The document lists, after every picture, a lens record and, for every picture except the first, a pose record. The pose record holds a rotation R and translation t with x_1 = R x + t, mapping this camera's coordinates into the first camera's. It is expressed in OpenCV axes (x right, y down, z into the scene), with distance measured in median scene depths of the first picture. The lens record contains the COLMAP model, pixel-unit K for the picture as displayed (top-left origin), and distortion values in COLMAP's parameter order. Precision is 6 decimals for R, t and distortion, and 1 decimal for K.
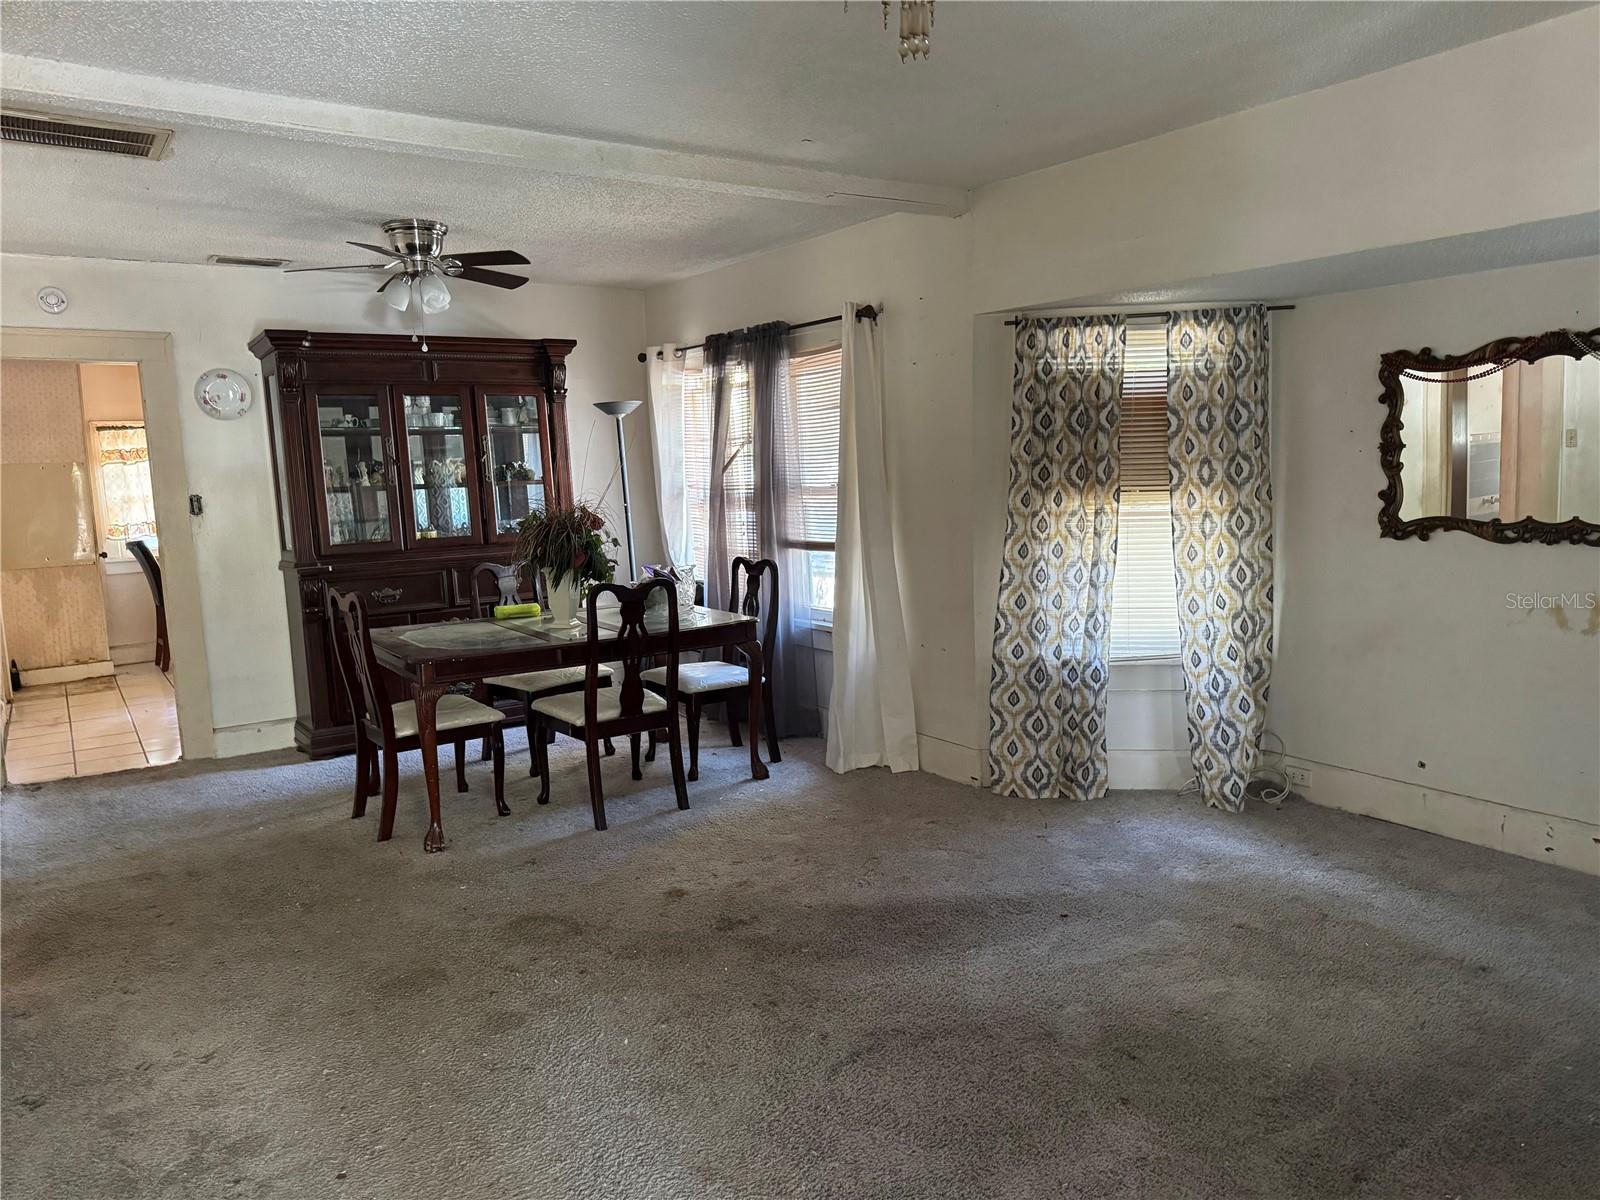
lens RADIAL K [[1129.4, 0, 799.2], [0, 1129.4, 601.4], [0, 0, 1]] dist [0.000190, 0.000116]
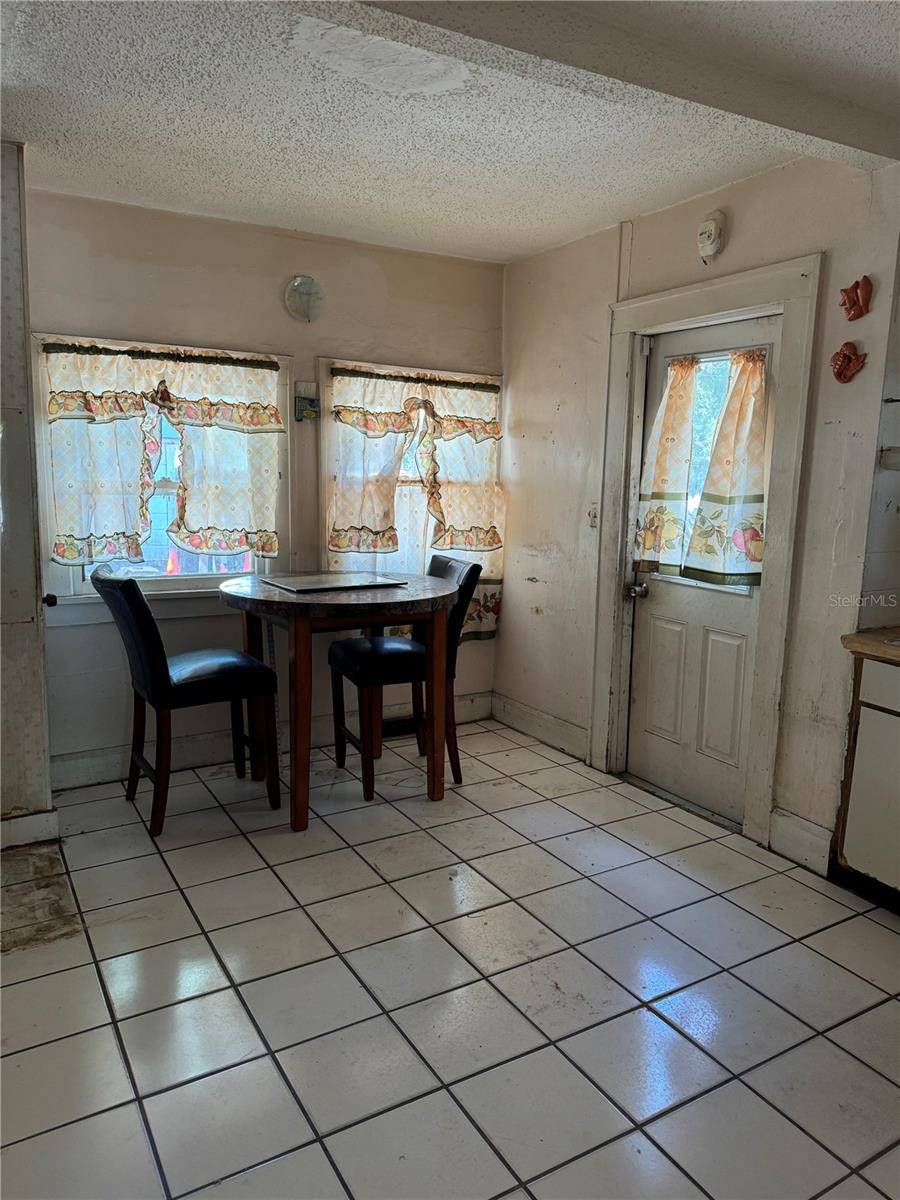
lens RADIAL K [[847.0, 0, 450.9], [0, 847.0, 599.3], [0, 0, 1]] dist [0.000190, 0.000116]
pose [[0.996720, 0.066484, -0.046139, -0.410768], [-0.064536, 0.997010, 0.042493, -0.067095], [0.048826, -0.039376, 0.998031, 0.618211]]
